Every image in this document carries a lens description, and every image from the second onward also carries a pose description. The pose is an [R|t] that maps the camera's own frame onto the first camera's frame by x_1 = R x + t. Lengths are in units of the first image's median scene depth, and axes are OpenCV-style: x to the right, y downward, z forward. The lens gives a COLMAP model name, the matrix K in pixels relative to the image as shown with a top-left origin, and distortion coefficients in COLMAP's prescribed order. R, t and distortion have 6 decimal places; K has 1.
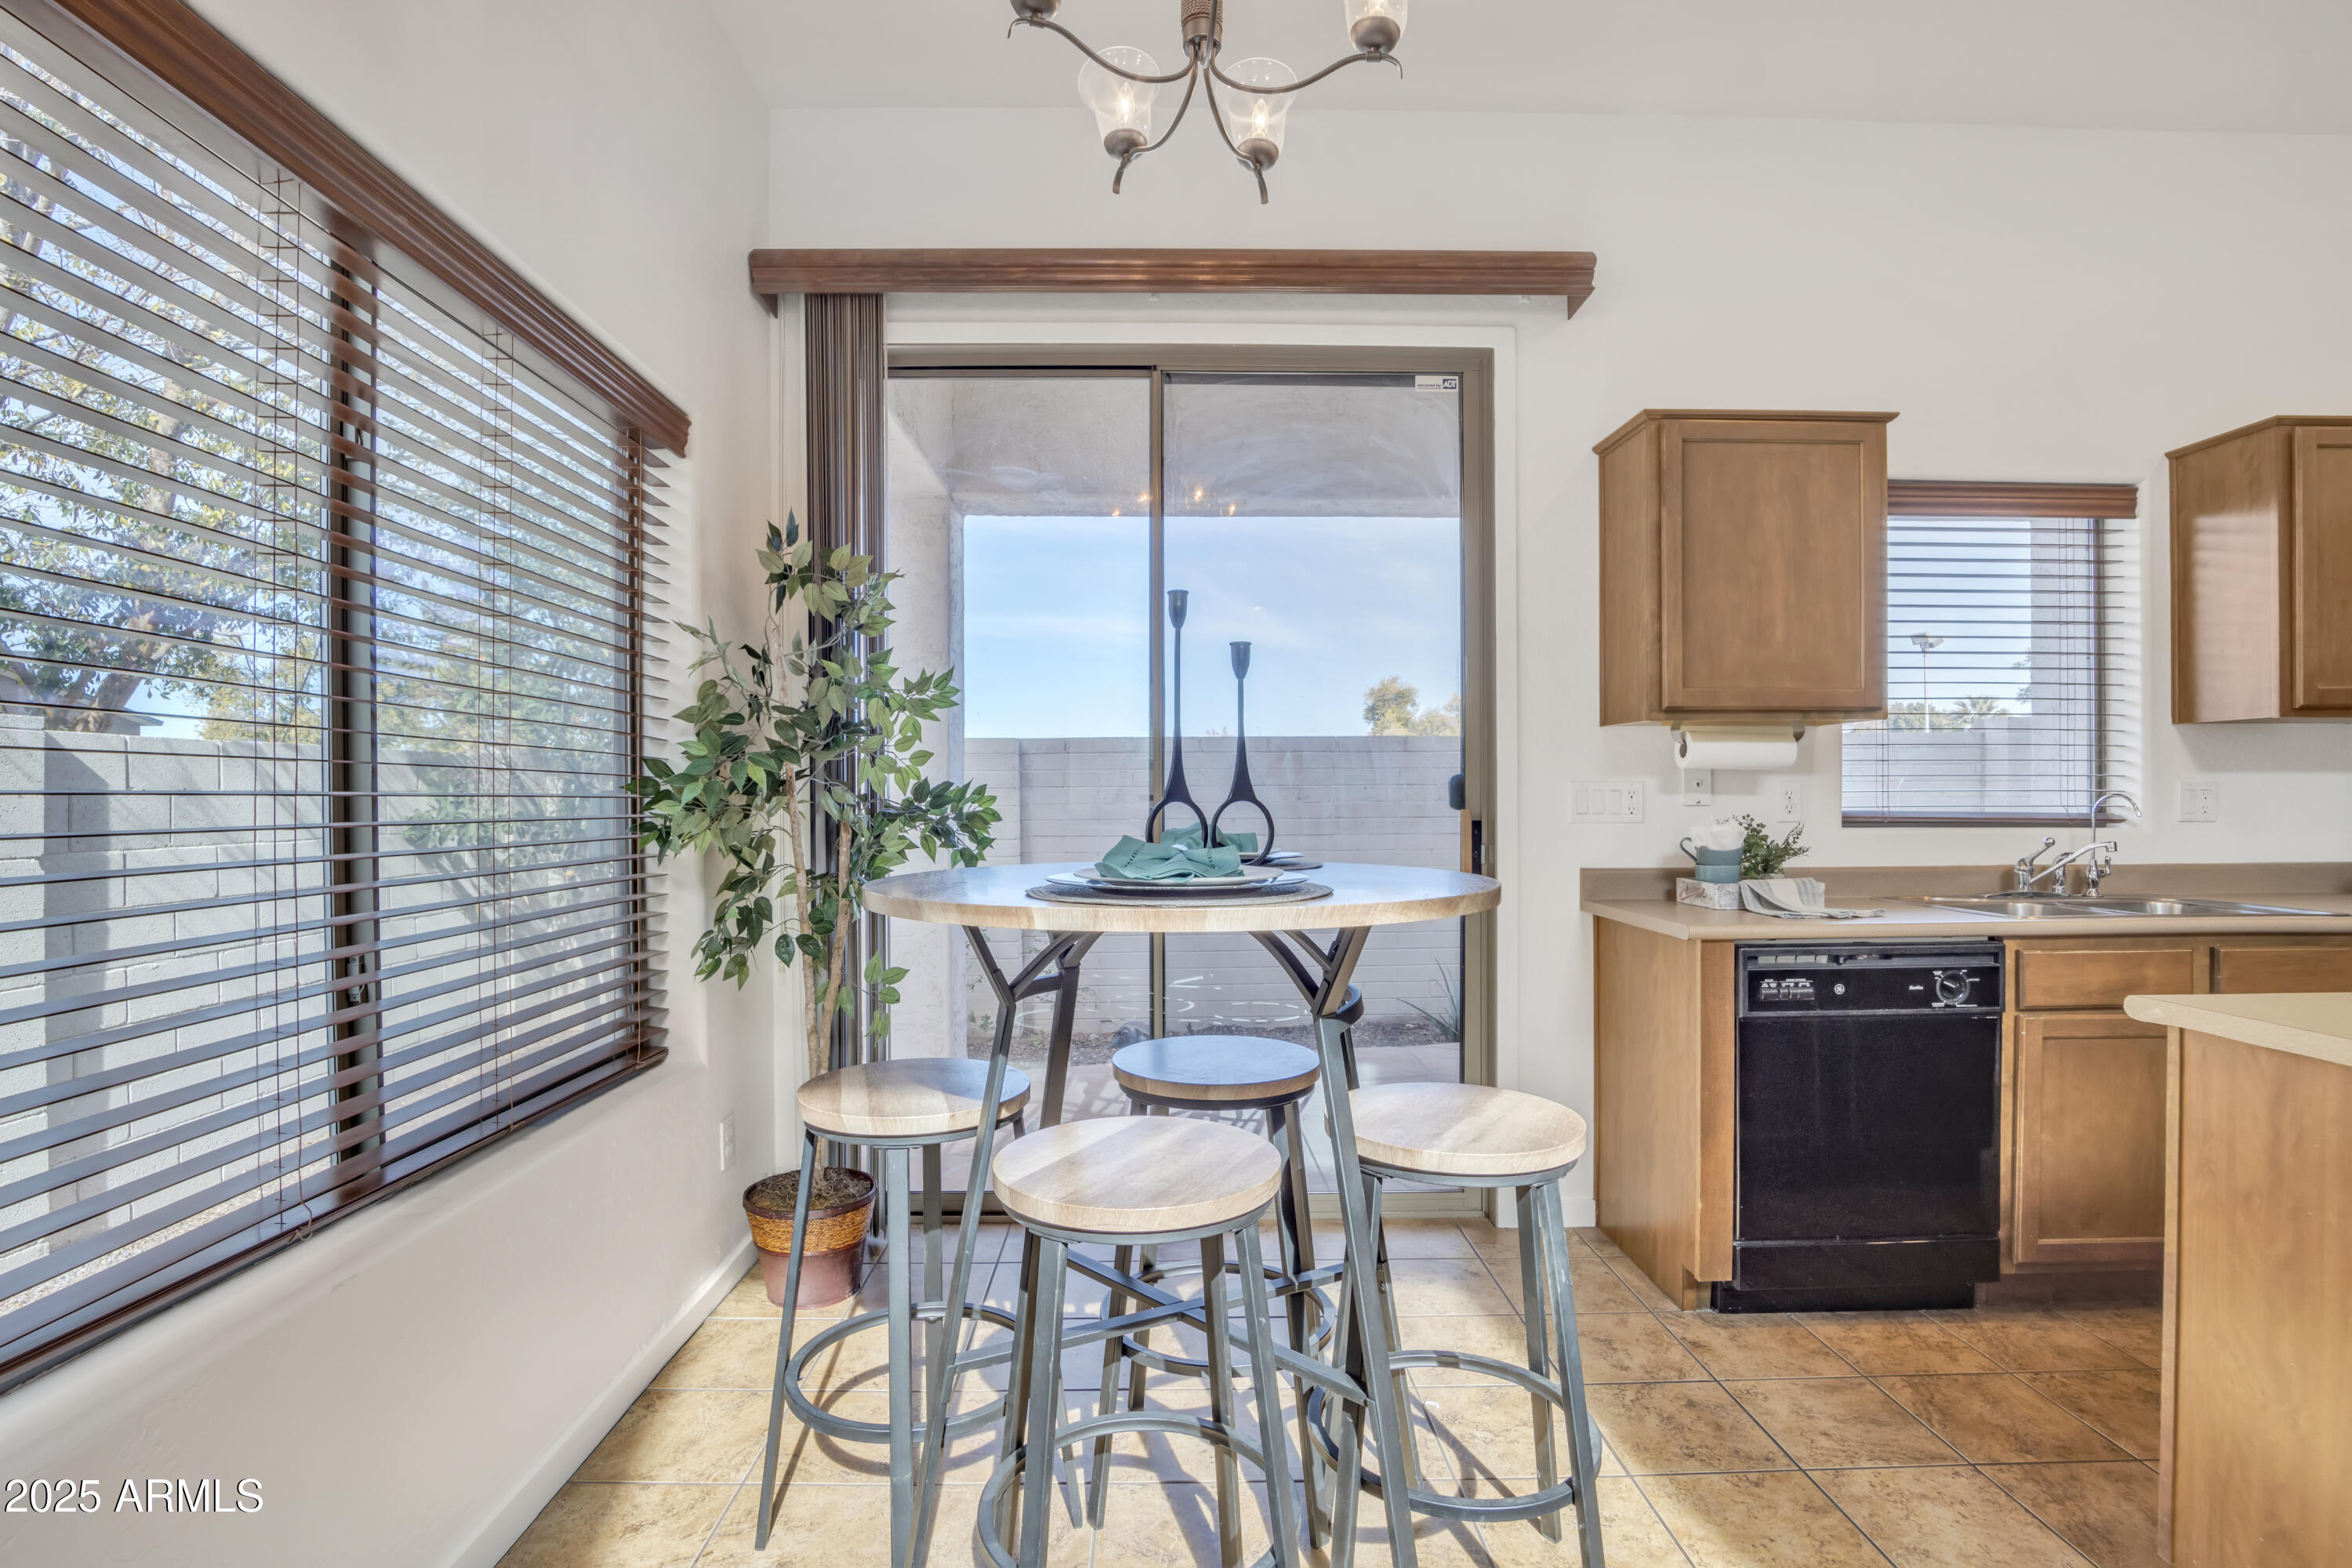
lens RADIAL K [[1132.3, 0, 1172.6], [0, 1132.3, 807.8], [0, 0, 1]] dist [-0.039630, 0.008779]
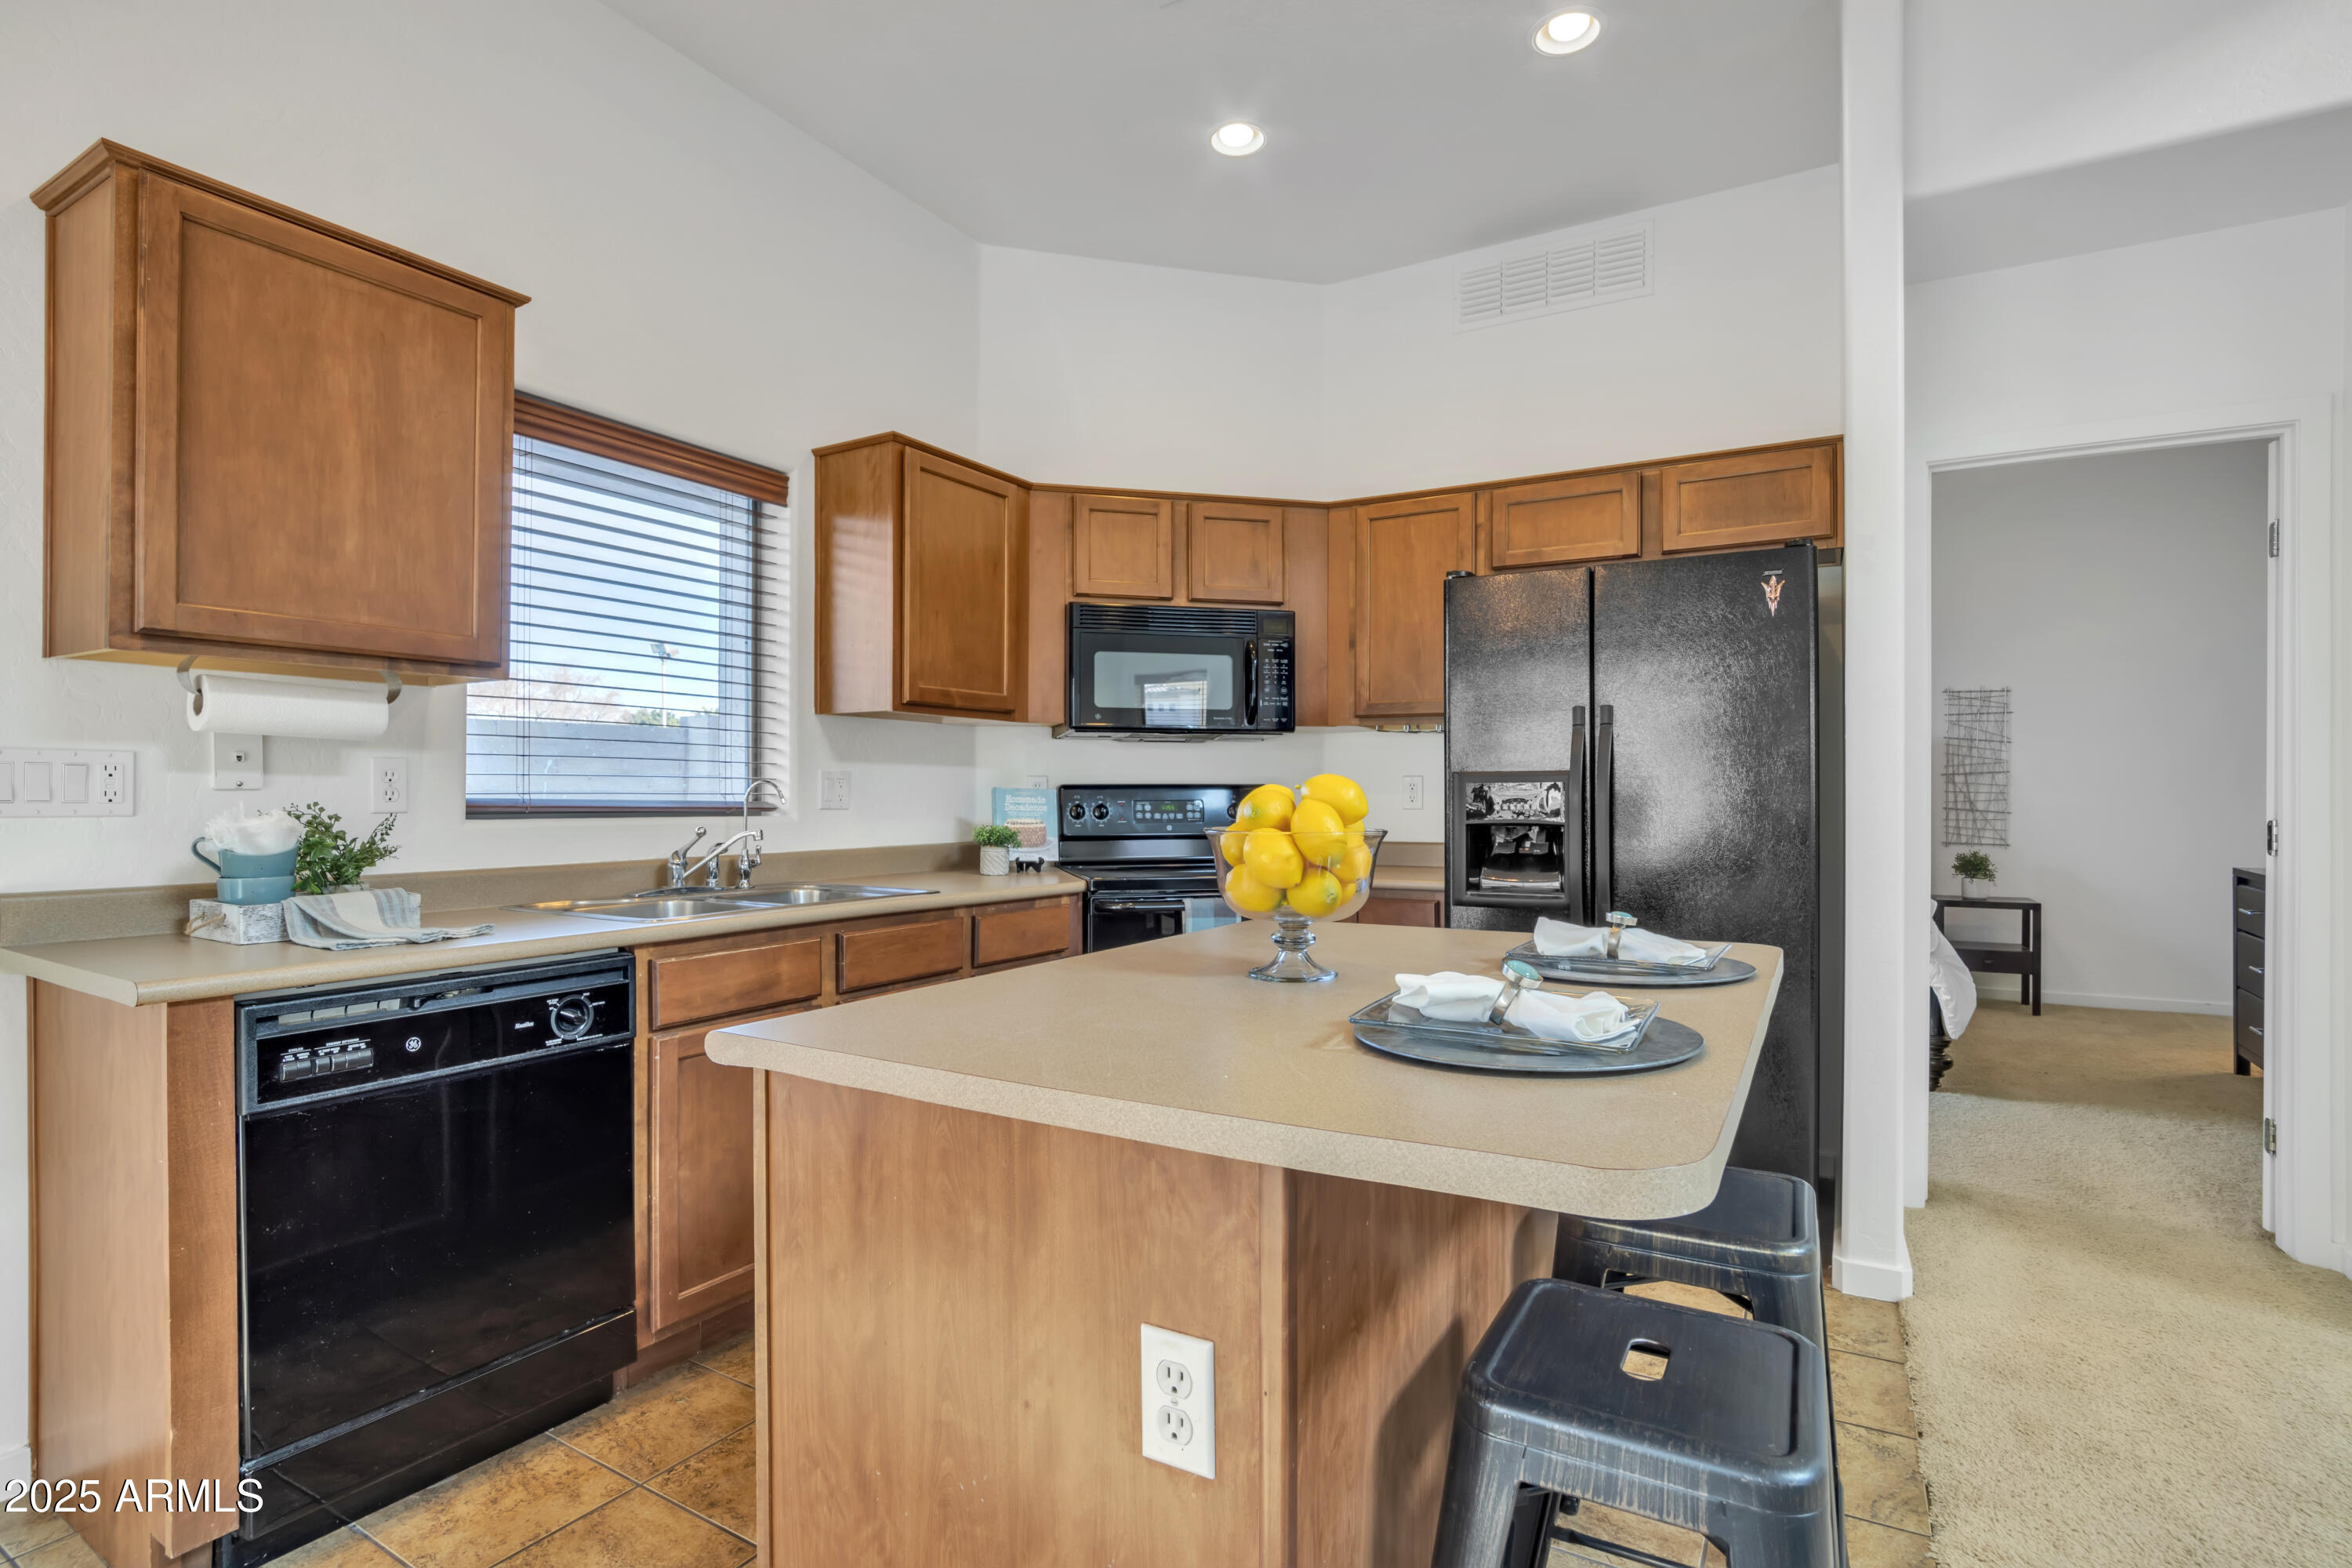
lens RADIAL K [[1122.2, 0, 1169.2], [0, 1122.2, 794.0], [0, 0, 1]] dist [-0.026217, 0.001122]
pose [[0.528676, 0.005331, 0.848807, 0.223376], [0.003106, 0.999961, -0.008215, 0.008811], [-0.848818, 0.006980, 0.528639, 0.192266]]
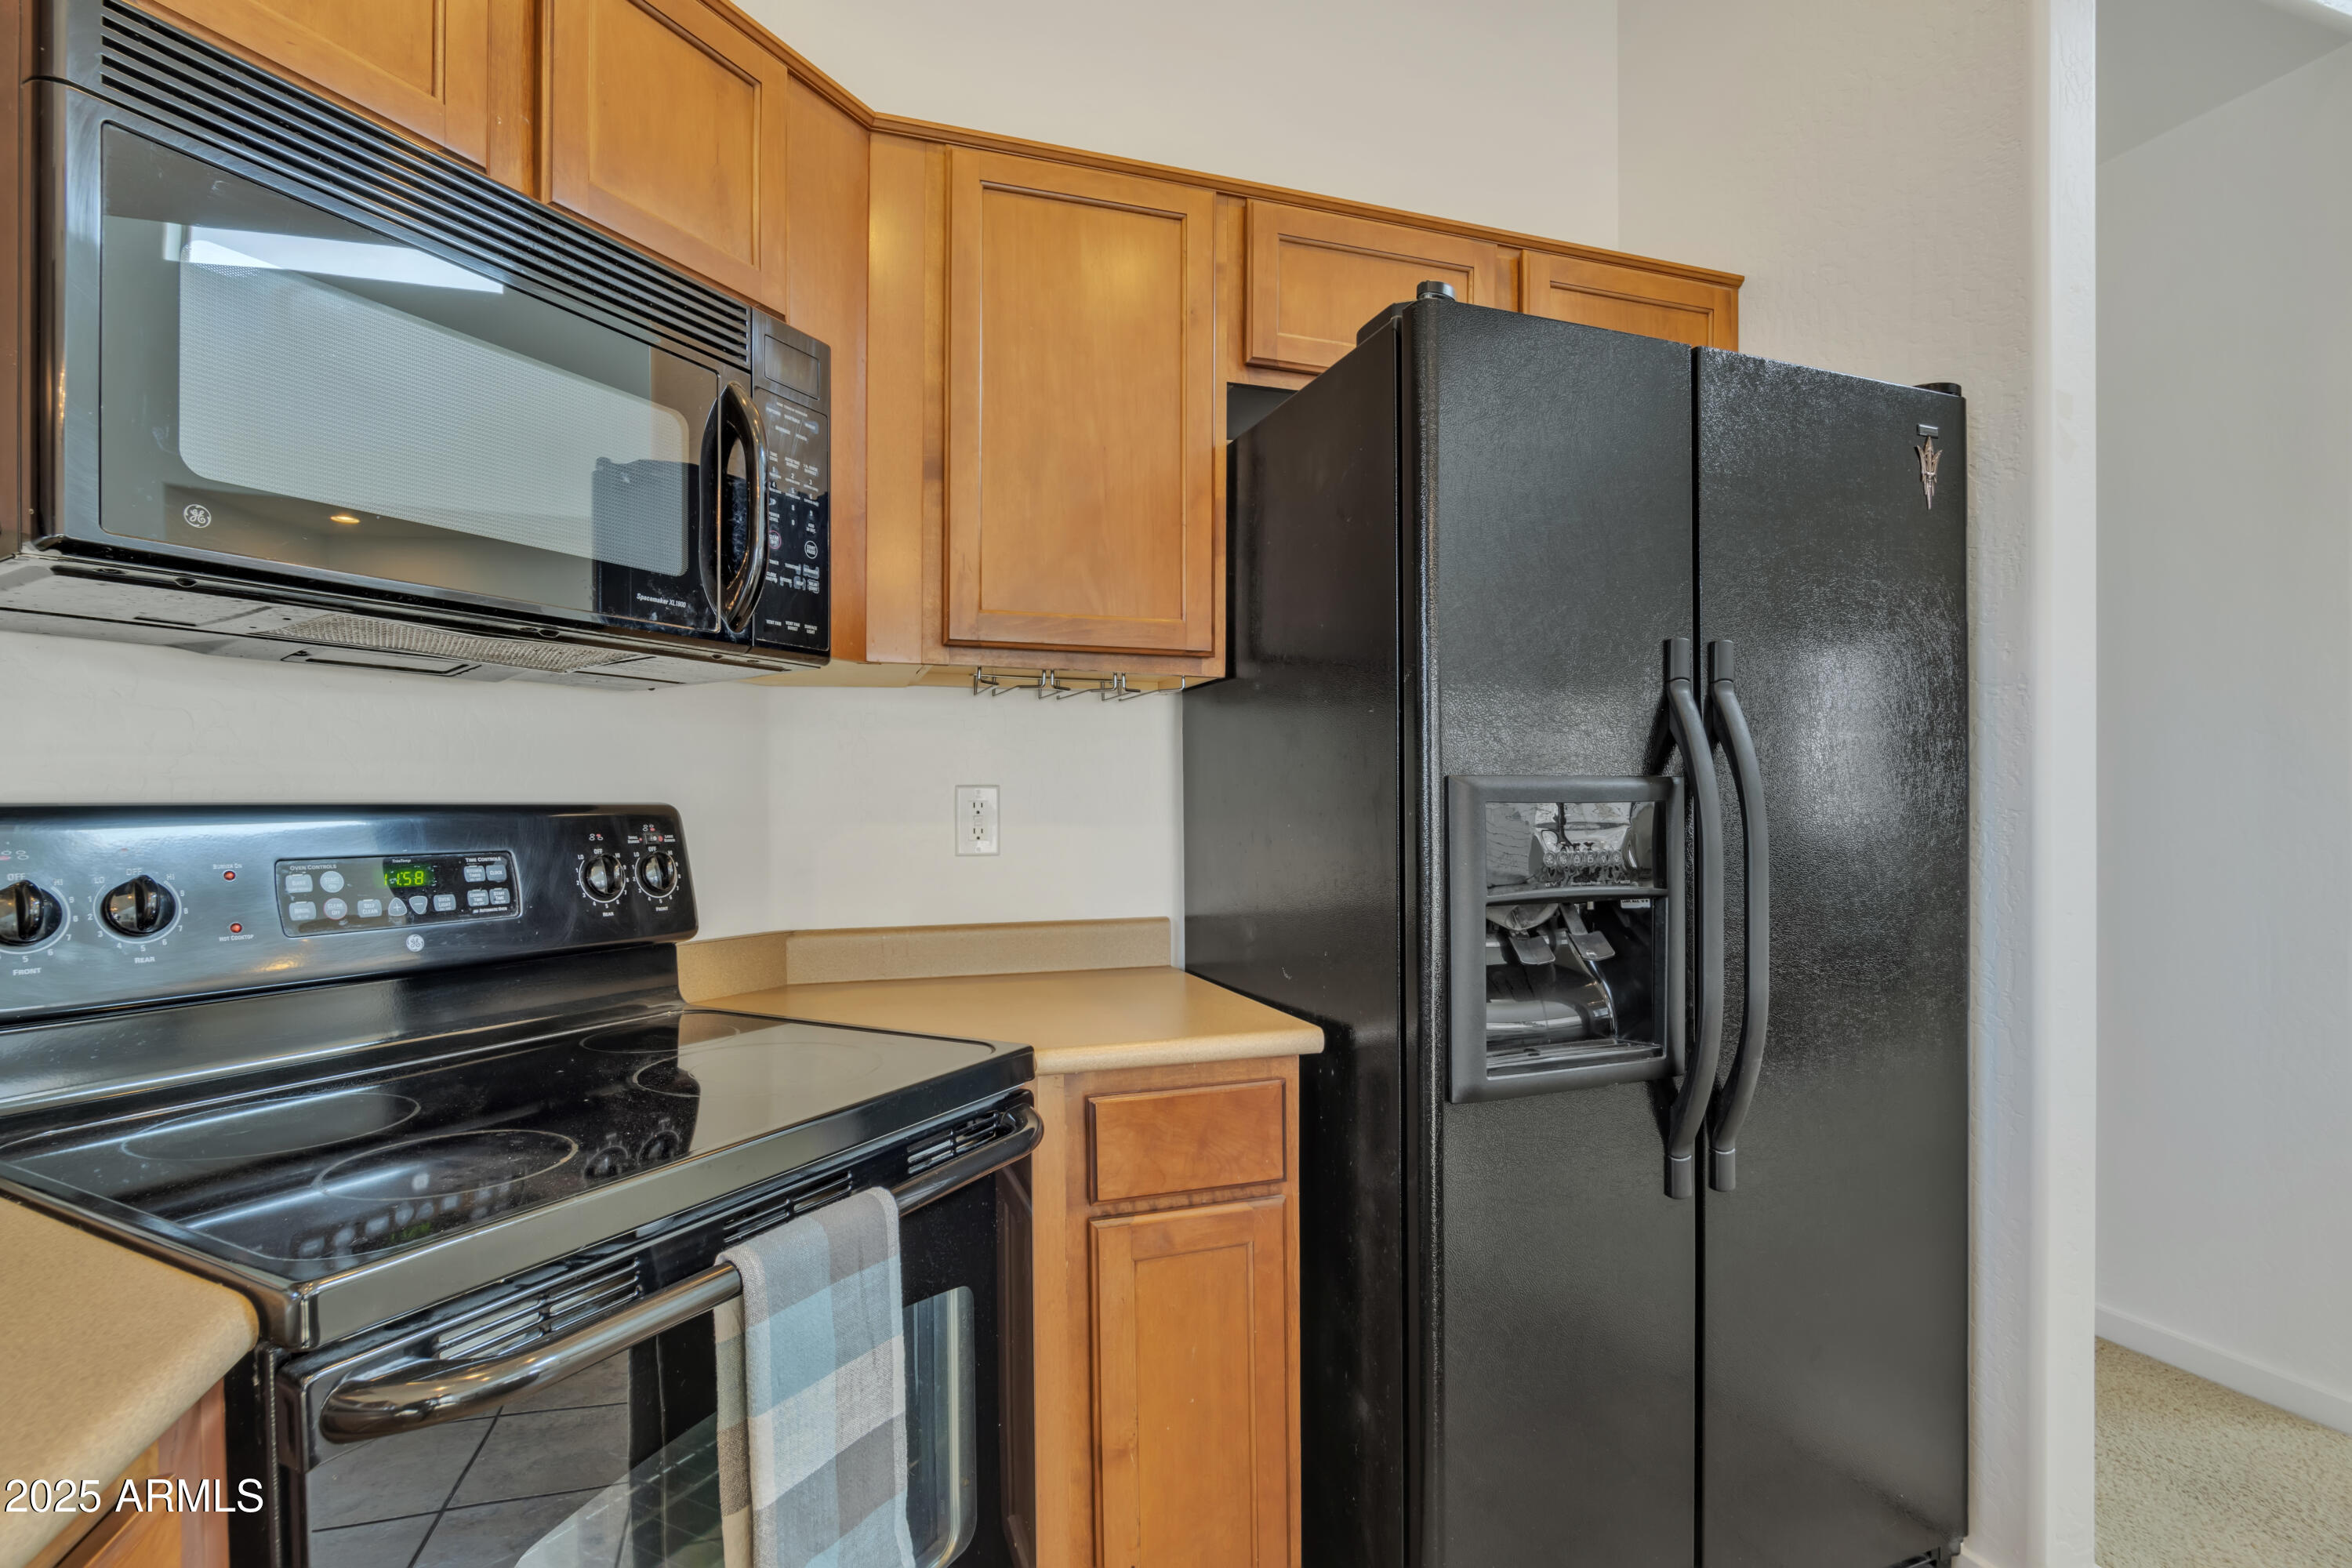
lens RADIAL K [[1132.3, 0, 1172.6], [0, 1132.3, 807.8], [0, 0, 1]] dist [-0.039630, 0.008779]
pose [[-0.296863, 0.007560, 0.954890, 0.916656], [0.016205, 0.999865, -0.002879, -0.007199], [-0.954783, 0.014620, -0.296945, 0.784254]]
